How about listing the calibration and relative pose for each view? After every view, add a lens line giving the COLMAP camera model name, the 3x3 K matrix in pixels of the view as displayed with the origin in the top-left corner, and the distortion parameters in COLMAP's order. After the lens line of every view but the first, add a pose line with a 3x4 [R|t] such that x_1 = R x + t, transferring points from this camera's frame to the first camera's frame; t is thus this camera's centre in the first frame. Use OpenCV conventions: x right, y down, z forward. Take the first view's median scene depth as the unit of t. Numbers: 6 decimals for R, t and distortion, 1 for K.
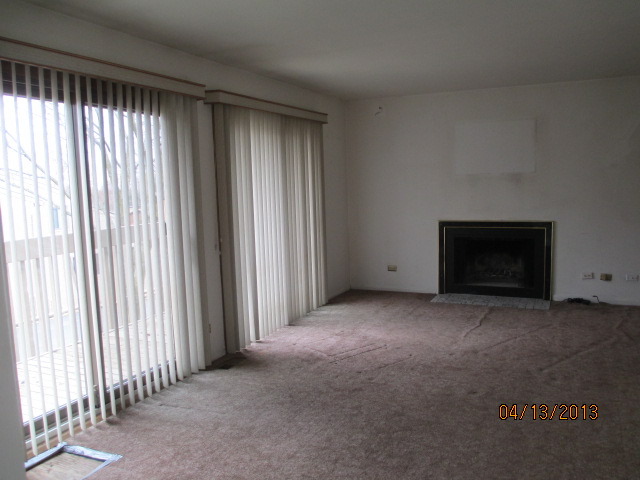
lens RADIAL K [[535.2, 0, 319.1], [0, 535.2, 240.4], [0, 0, 1]] dist [-0.063714, 0.019285]
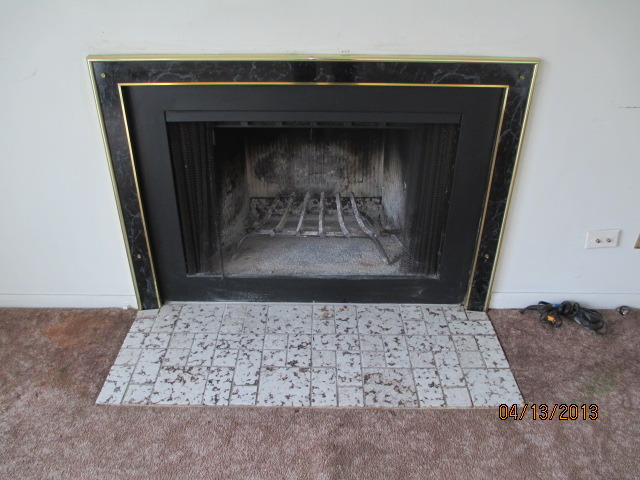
lens RADIAL K [[535.2, 0, 323.5], [0, 535.2, 237.0], [0, 0, 1]] dist [-0.063714, 0.019285]
pose [[0.896607, -0.198364, 0.395915, 0.232837], [0.010970, 0.903734, 0.427953, -0.070485], [-0.442692, -0.379362, 0.812470, 0.817062]]
